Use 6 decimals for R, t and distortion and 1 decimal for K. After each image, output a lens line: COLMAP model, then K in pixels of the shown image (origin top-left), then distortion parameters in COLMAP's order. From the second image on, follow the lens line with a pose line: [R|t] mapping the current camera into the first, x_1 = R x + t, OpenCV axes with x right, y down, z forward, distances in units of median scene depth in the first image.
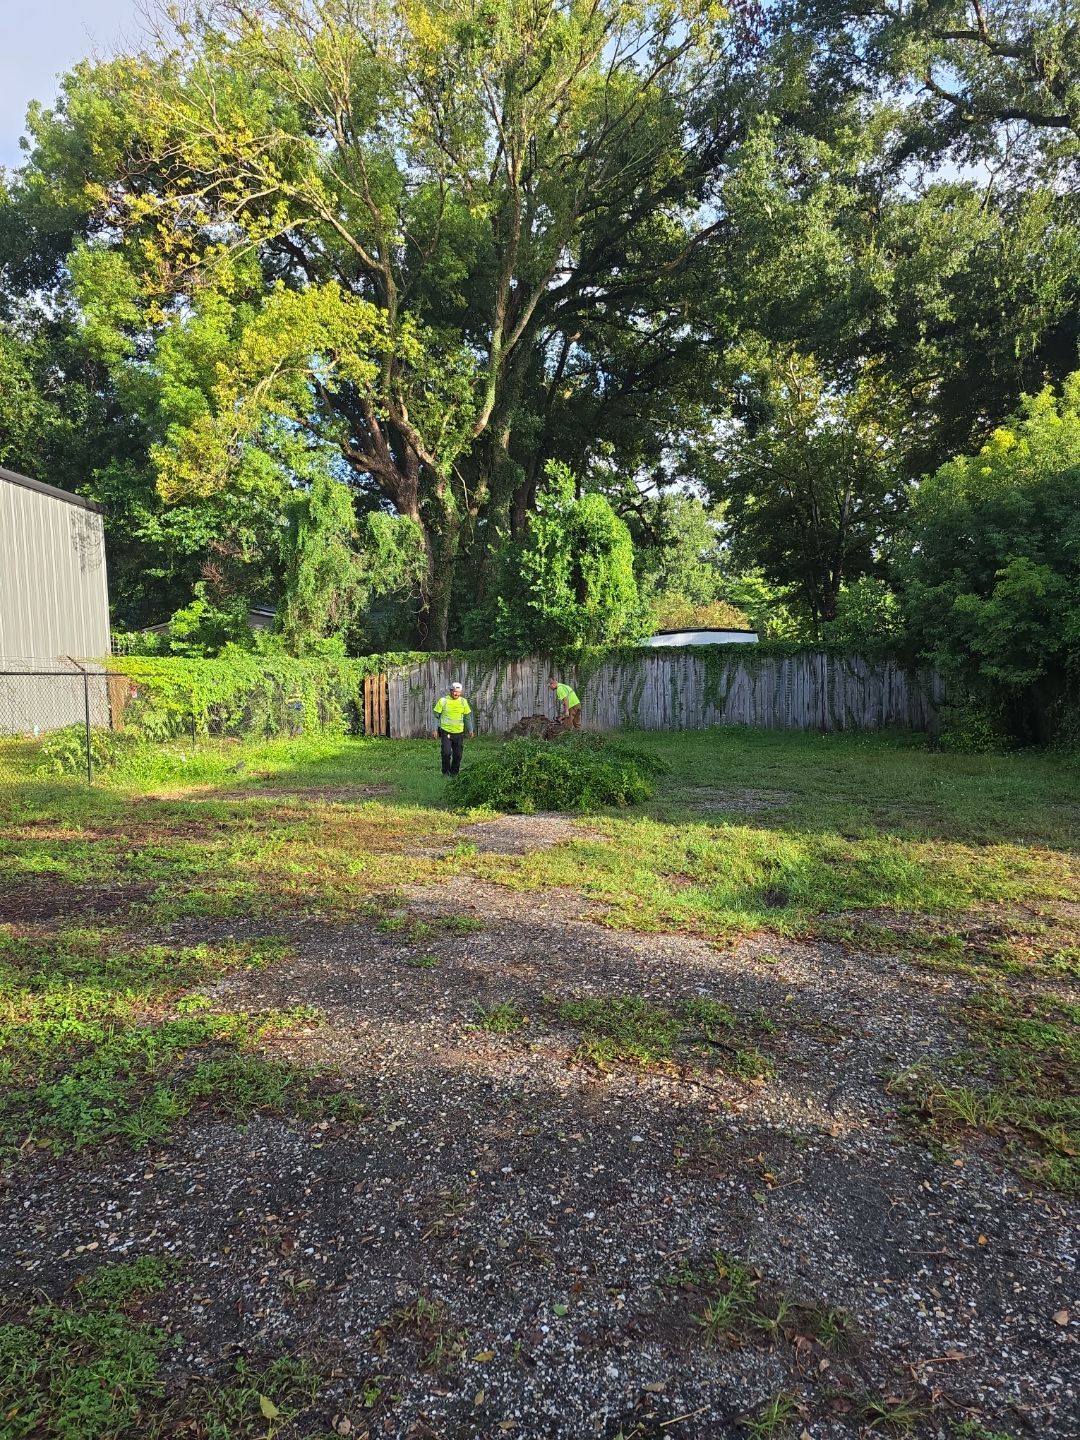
lens RADIAL K [[964.9, 0, 539.9], [0, 964.9, 741.4], [0, 0, 1]] dist [0.079388, -0.059113]
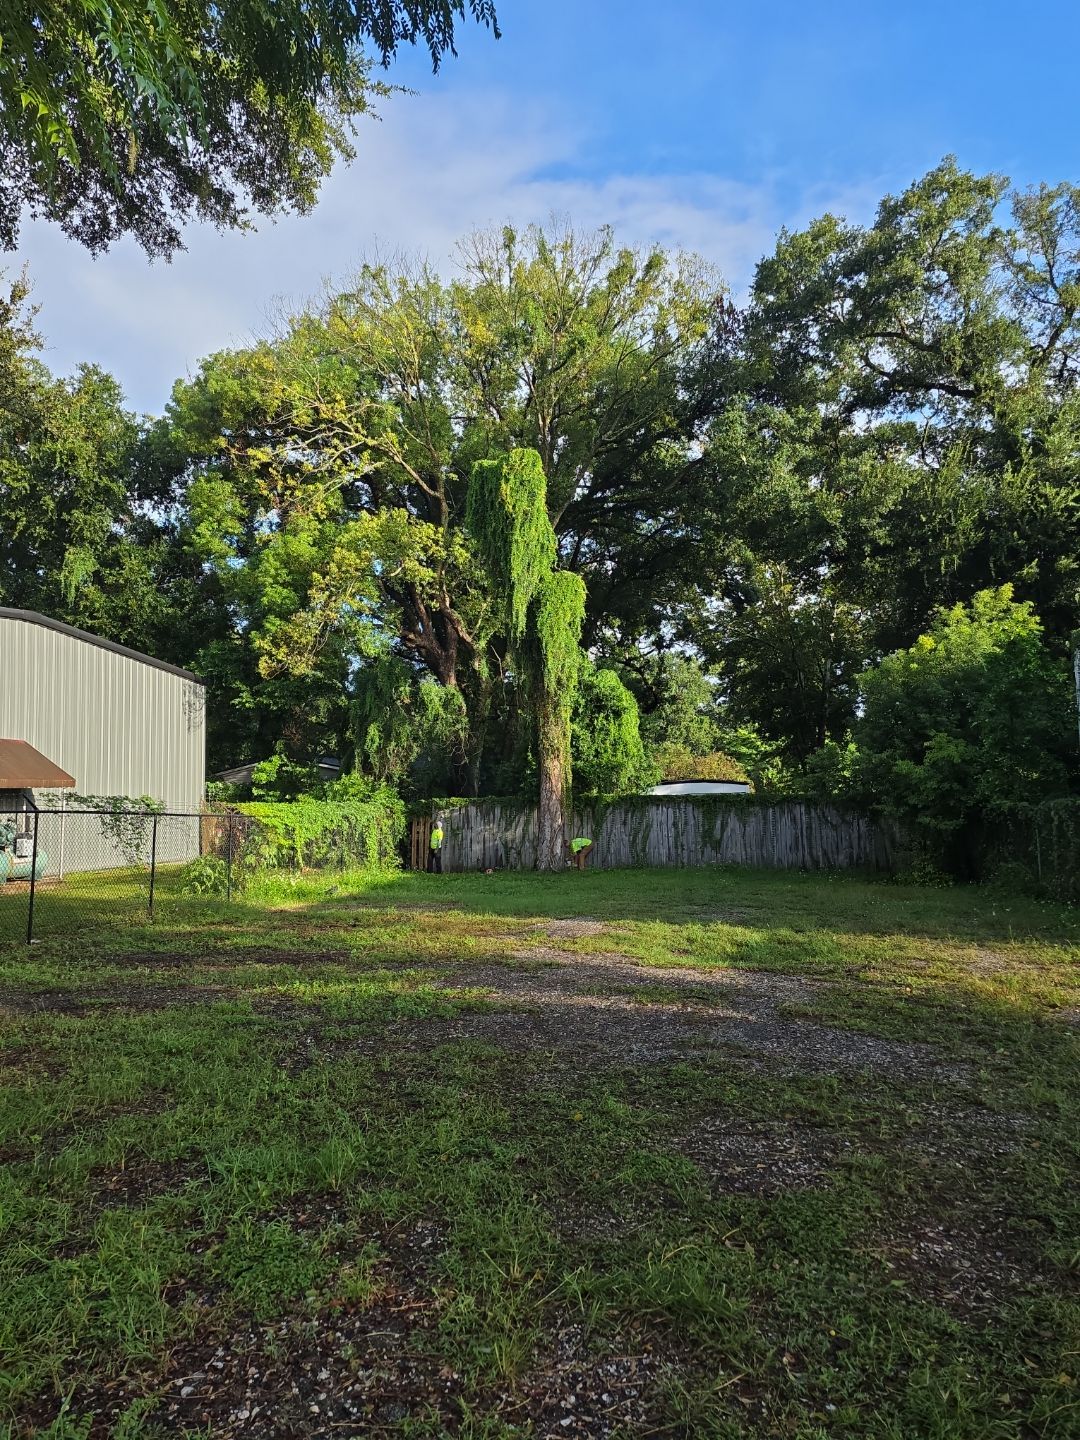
lens RADIAL K [[964.9, 0, 538.4], [0, 964.9, 728.6], [0, 0, 1]] dist [0.079388, -0.059113]
pose [[0.999956, 0.008742, -0.003547, -0.026776], [-0.009201, 0.986723, -0.162149, 0.014498], [0.002083, 0.162175, 0.986760, -0.189234]]
